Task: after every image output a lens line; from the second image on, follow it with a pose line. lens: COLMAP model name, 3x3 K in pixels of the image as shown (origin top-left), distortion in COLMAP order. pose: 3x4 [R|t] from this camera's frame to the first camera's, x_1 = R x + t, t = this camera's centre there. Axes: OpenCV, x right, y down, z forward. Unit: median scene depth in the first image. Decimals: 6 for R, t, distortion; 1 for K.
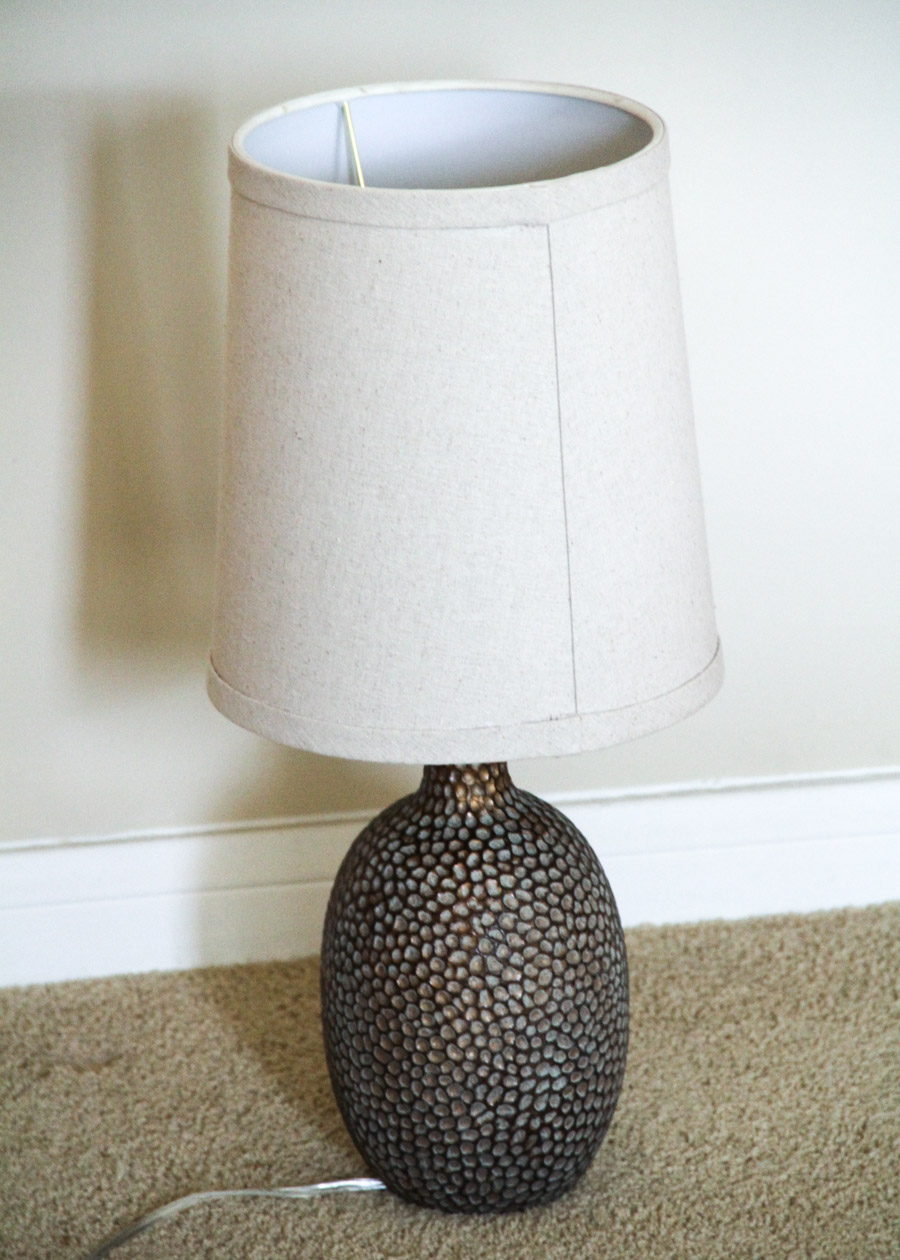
lens RADIAL K [[8026.3, 0, 446.4], [0, 8026.3, 628.3], [0, 0, 1]] dist [2.477021, 0.000000]
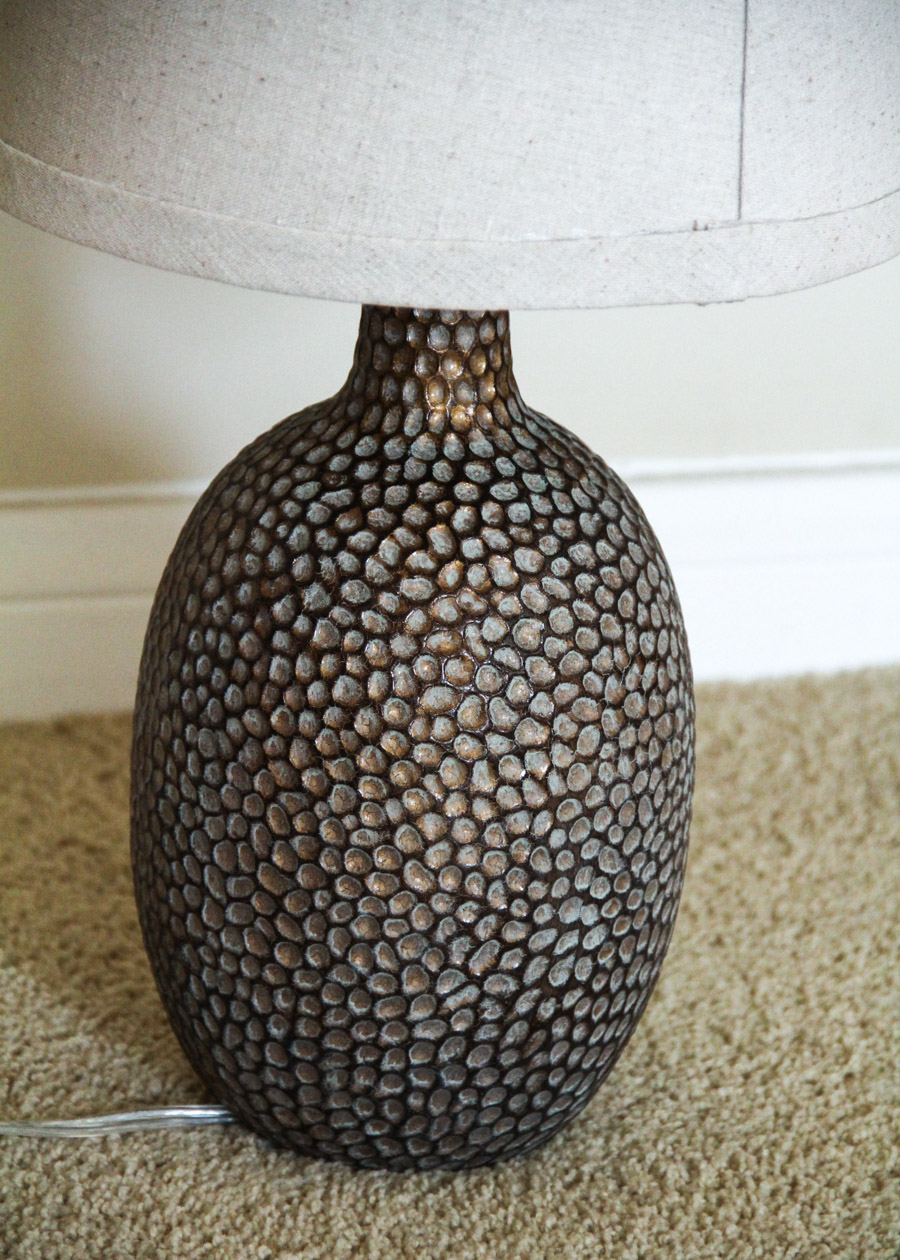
lens RADIAL K [[6149.5, 0, 456.5], [0, 6149.5, 630.5], [0, 0, 1]] dist [1.074060, 0.000000]
pose [[0.985487, 0.026220, 0.167714, -0.064994], [-0.026316, 0.999652, -0.001647, 0.036681], [-0.167699, -0.002790, 0.985834, 0.595085]]
